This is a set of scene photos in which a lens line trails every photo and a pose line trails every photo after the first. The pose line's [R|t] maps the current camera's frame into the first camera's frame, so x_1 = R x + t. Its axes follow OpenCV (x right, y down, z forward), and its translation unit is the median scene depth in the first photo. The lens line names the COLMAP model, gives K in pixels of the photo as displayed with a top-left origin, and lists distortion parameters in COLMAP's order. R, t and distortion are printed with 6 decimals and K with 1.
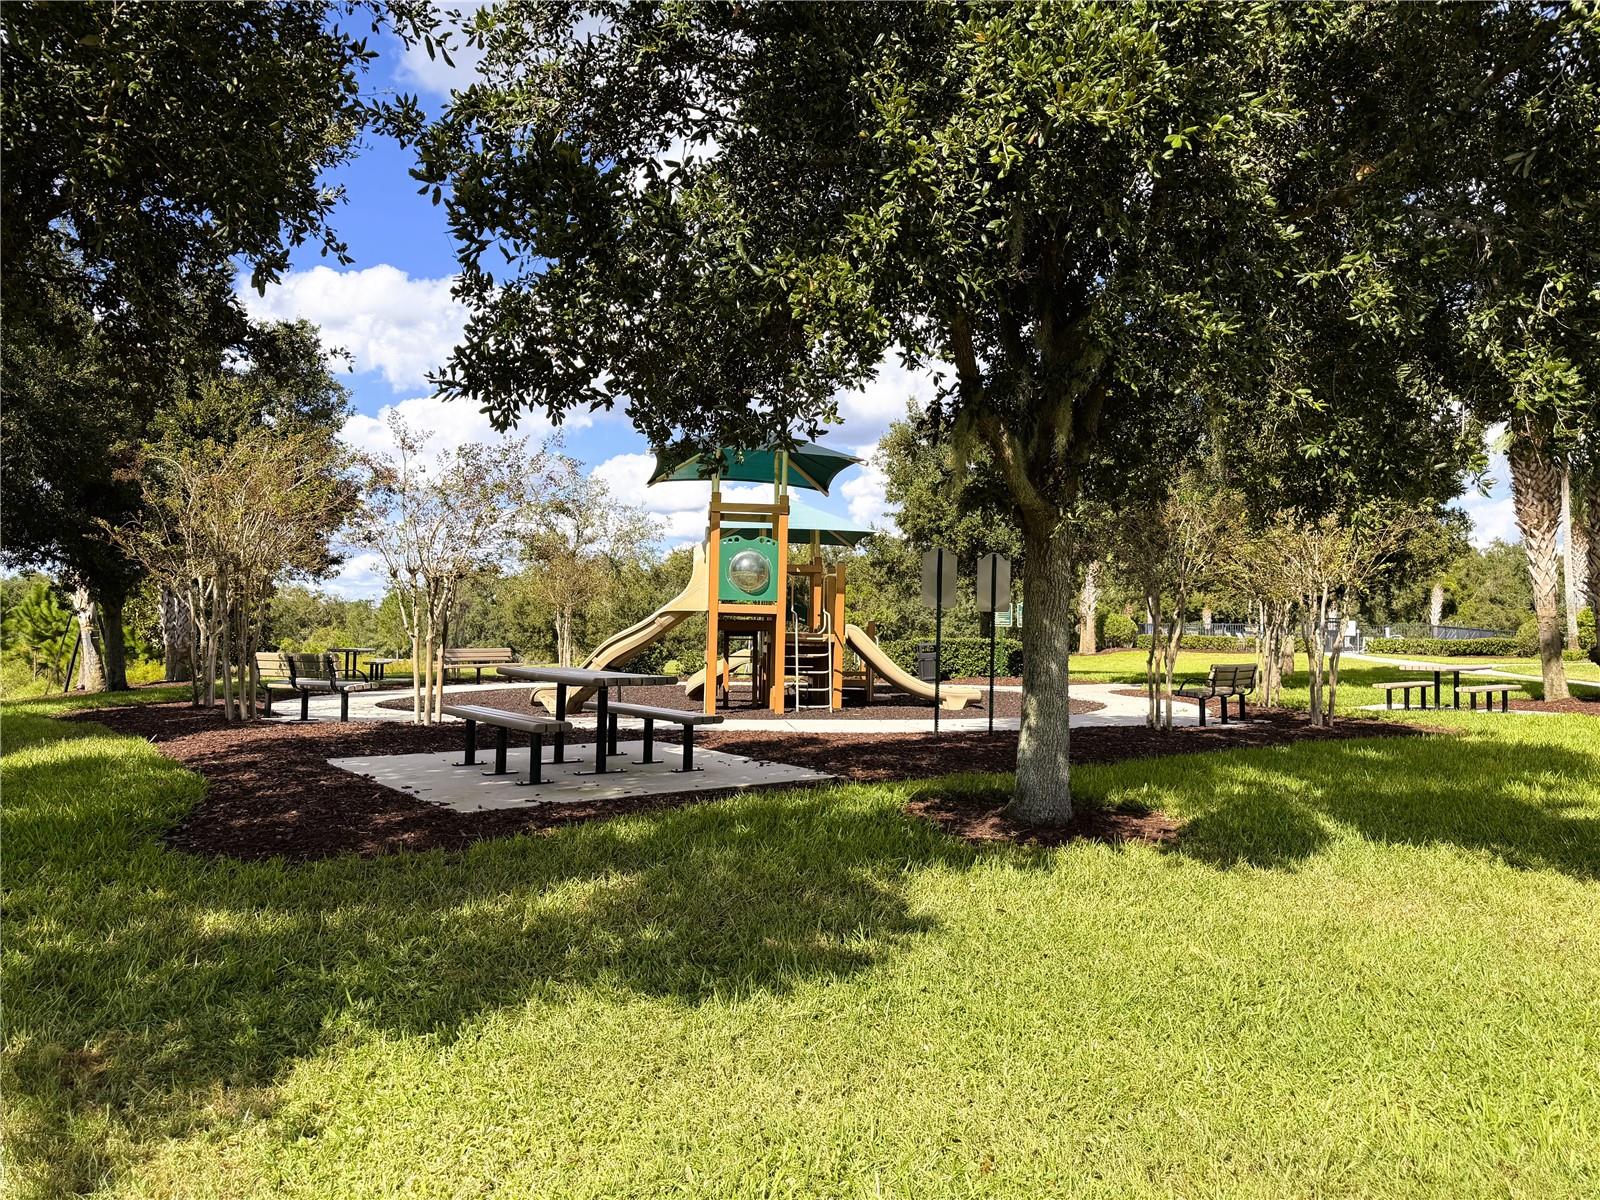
lens RADIAL K [[1113.4, 0, 798.1], [0, 1113.4, 598.3], [0, 0, 1]] dist [0.005772, 0.000937]
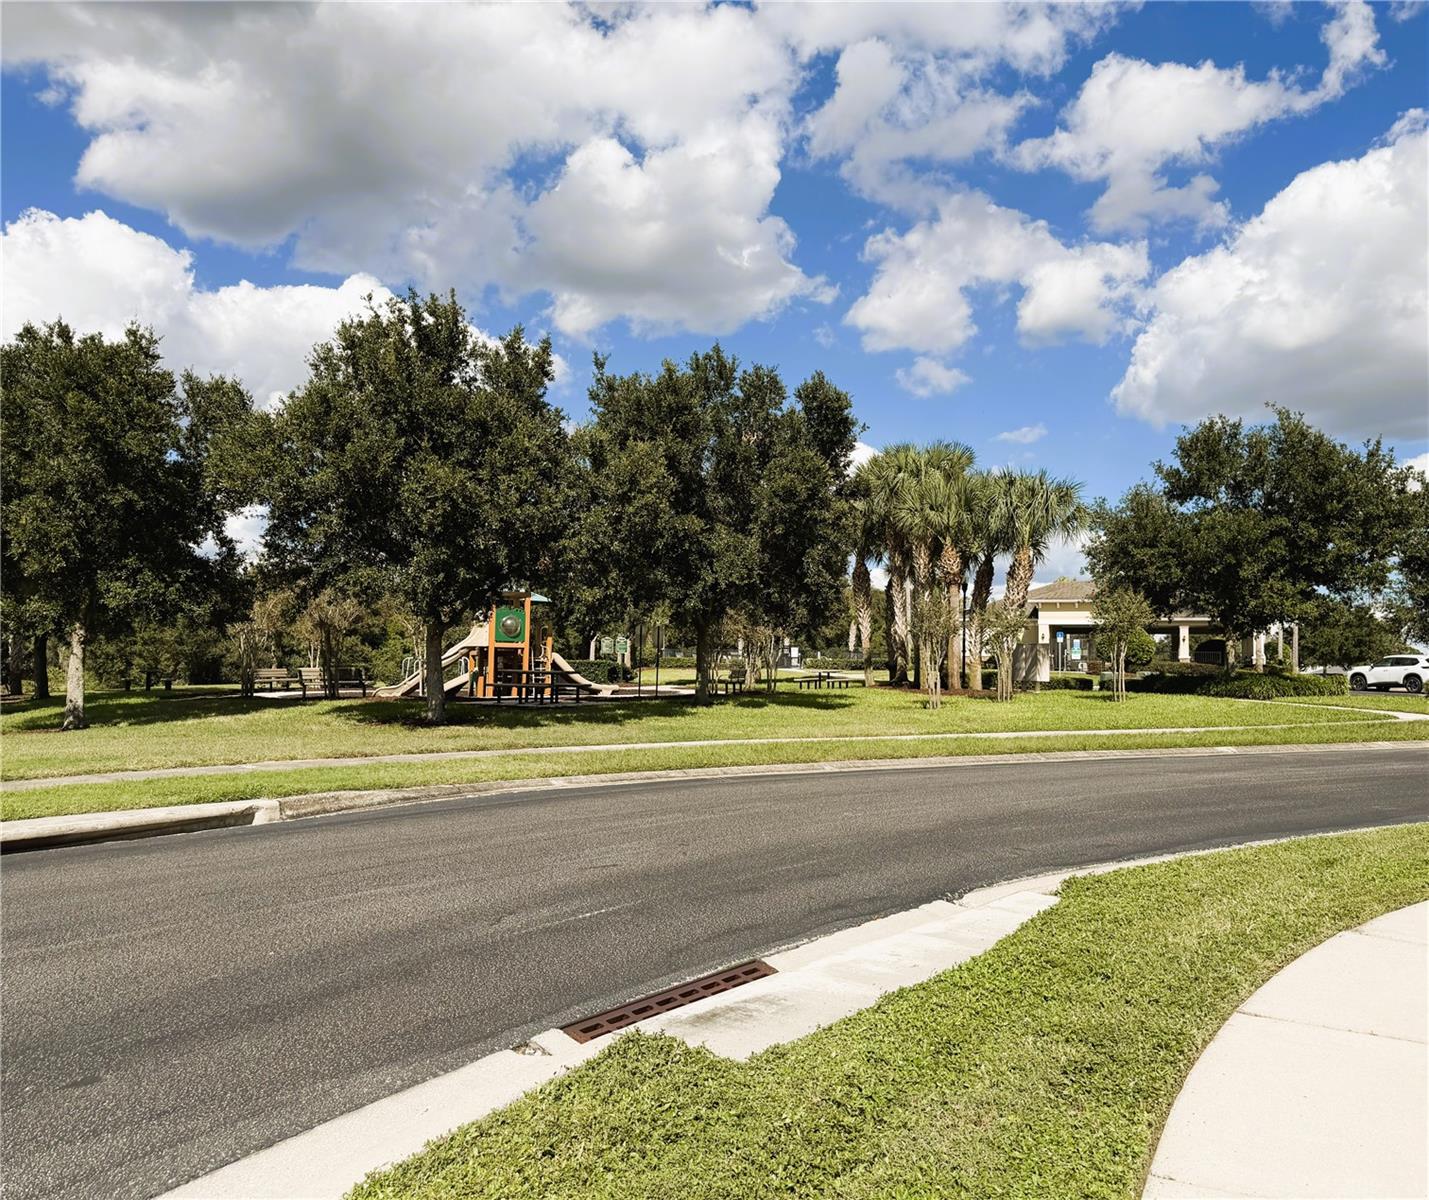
lens RADIAL K [[1108.9, 0, 714.9], [0, 1108.9, 602.6], [0, 0, 1]] dist [0.000621, 0.000017]
pose [[0.929369, 0.014275, 0.368876, -0.396509], [-0.007692, 0.999784, -0.019312, -0.027587], [-0.369072, 0.015111, 0.929278, -0.886065]]
